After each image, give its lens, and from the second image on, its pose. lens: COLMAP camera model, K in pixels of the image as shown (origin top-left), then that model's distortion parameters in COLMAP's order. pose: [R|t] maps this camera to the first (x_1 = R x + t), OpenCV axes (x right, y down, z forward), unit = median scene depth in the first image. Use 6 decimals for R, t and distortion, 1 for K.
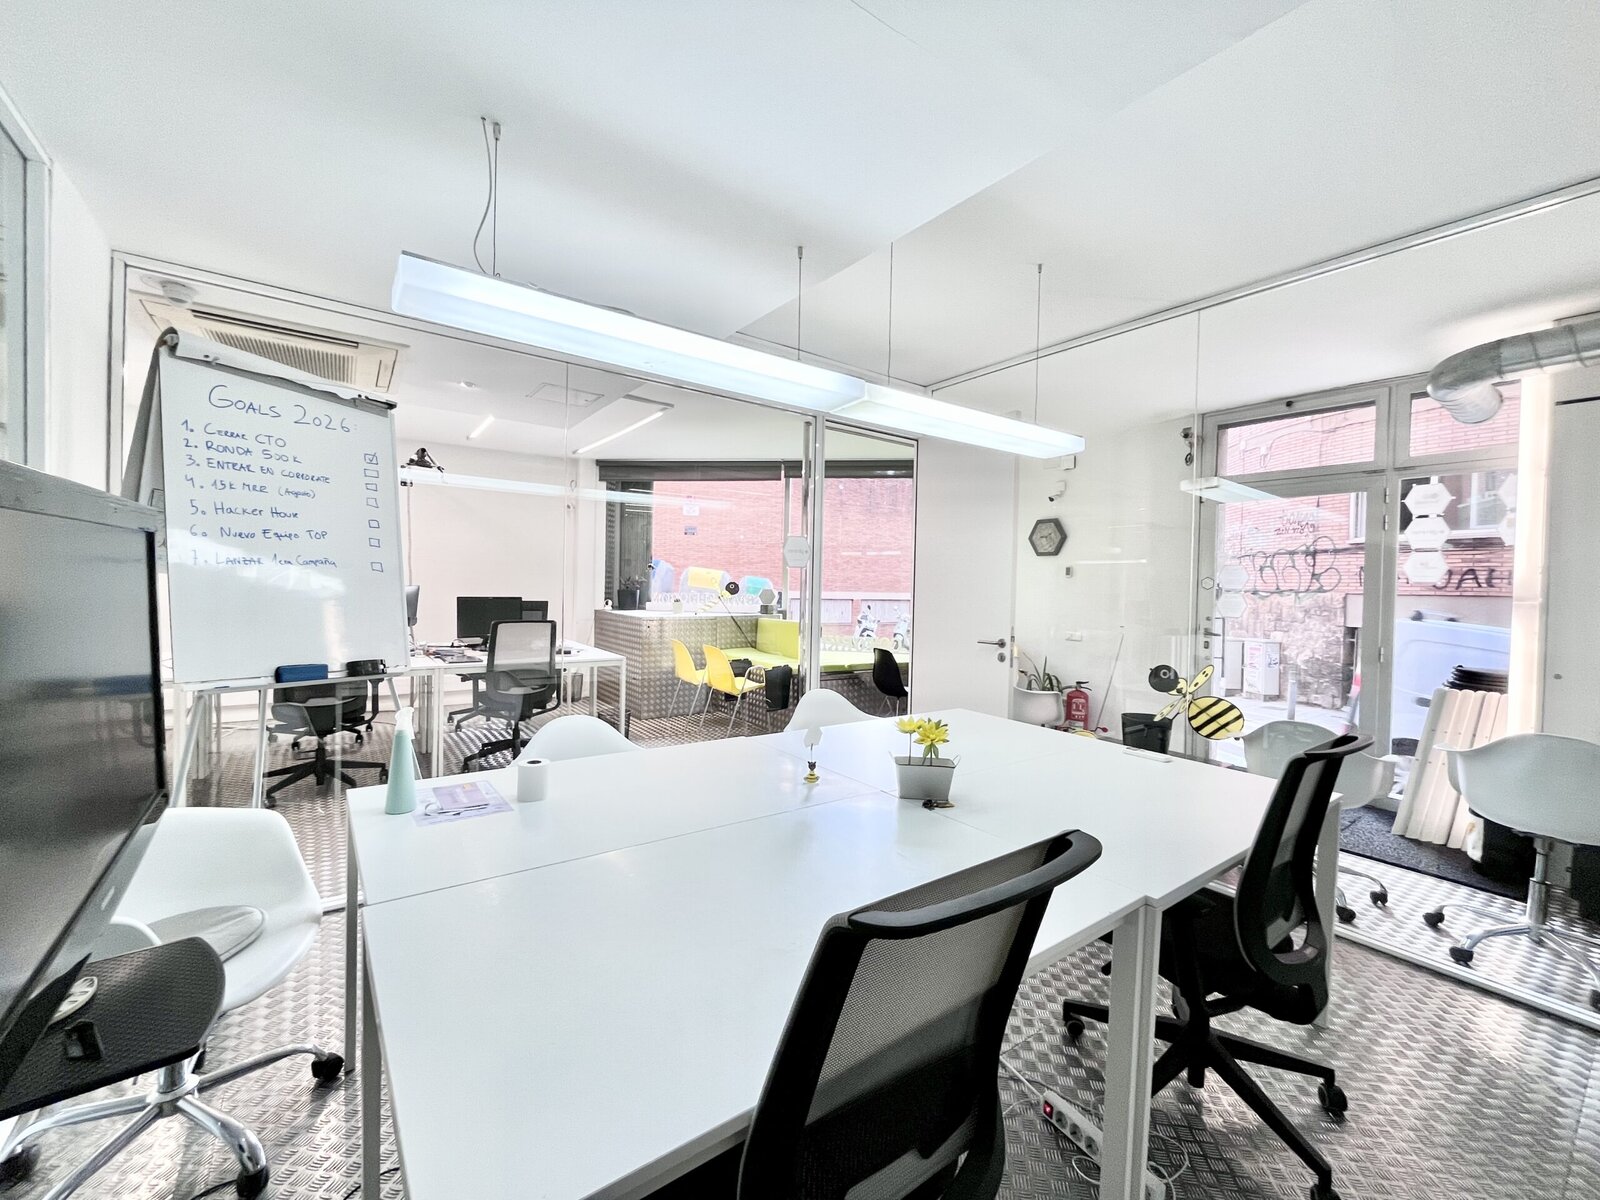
lens RADIAL K [[654.2, 0, 793.7], [0, 654.2, 601.2], [0, 0, 1]] dist [0.000520, 0.000254]
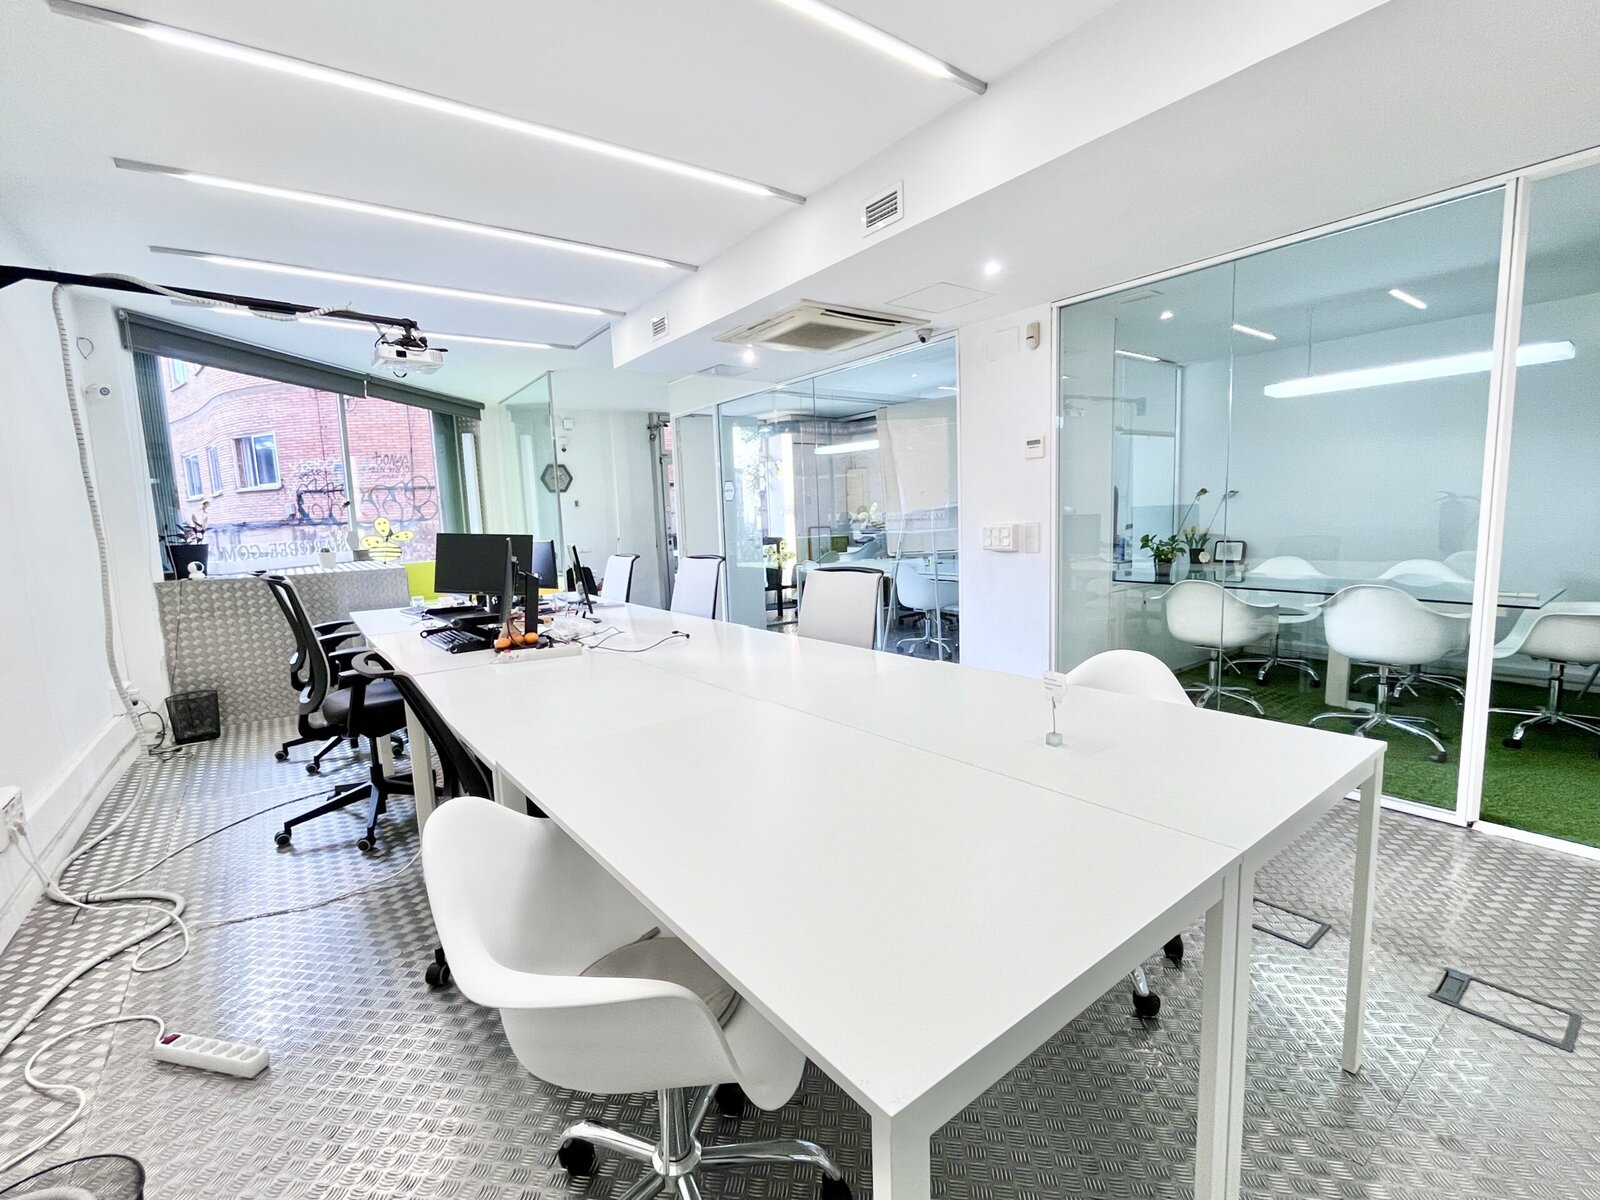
lens RADIAL K [[716.9, 0, 800.0], [0, 716.9, 600.0], [0, 0, 1]] dist [-0.001366, 0.000004]
pose [[-0.014832, -0.146153, 0.989151, -1.100904], [0.062965, 0.987160, 0.146803, -0.036308], [-0.997906, 0.064459, -0.005439, 0.537606]]
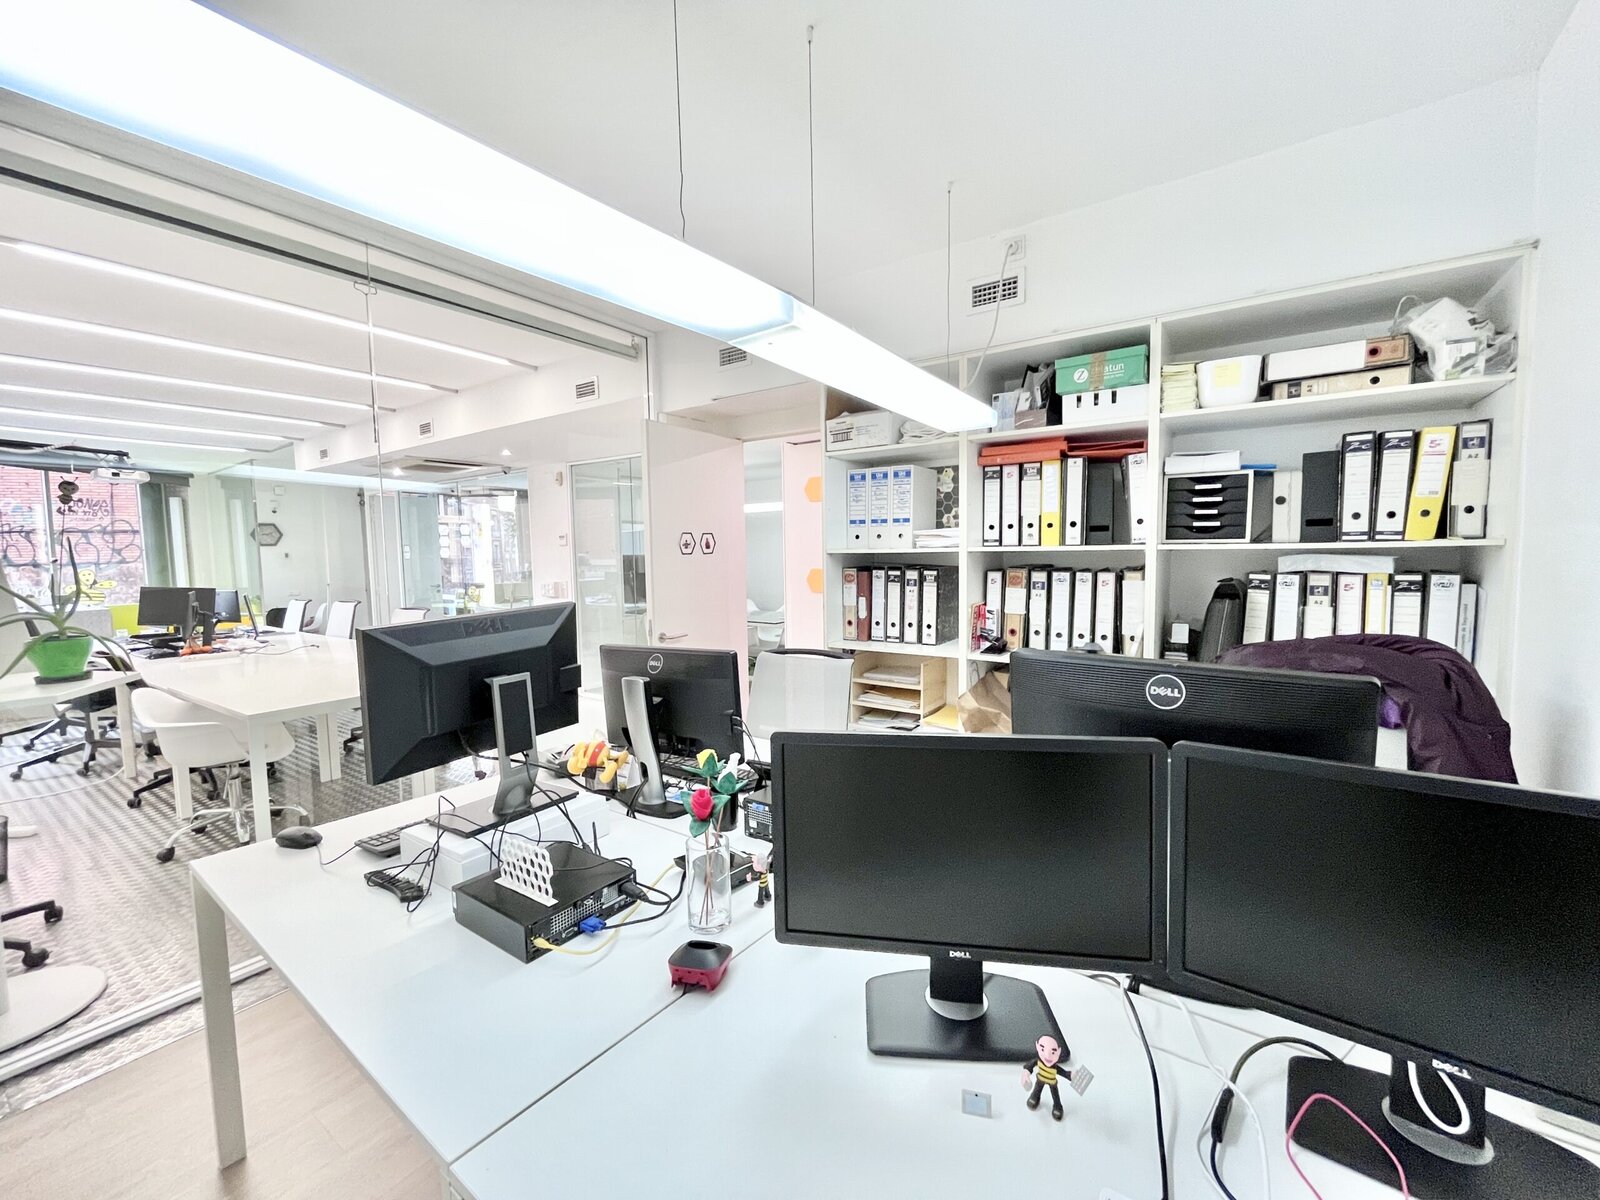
lens RADIAL K [[654.2, 0, 793.7], [0, 654.2, 601.2], [0, 0, 1]] dist [0.000520, 0.000254]
pose [[-0.324100, -0.093867, 0.941354, -1.575717], [0.033471, 0.993304, 0.110571, -0.070050], [-0.945430, 0.067344, -0.318788, 0.302729]]
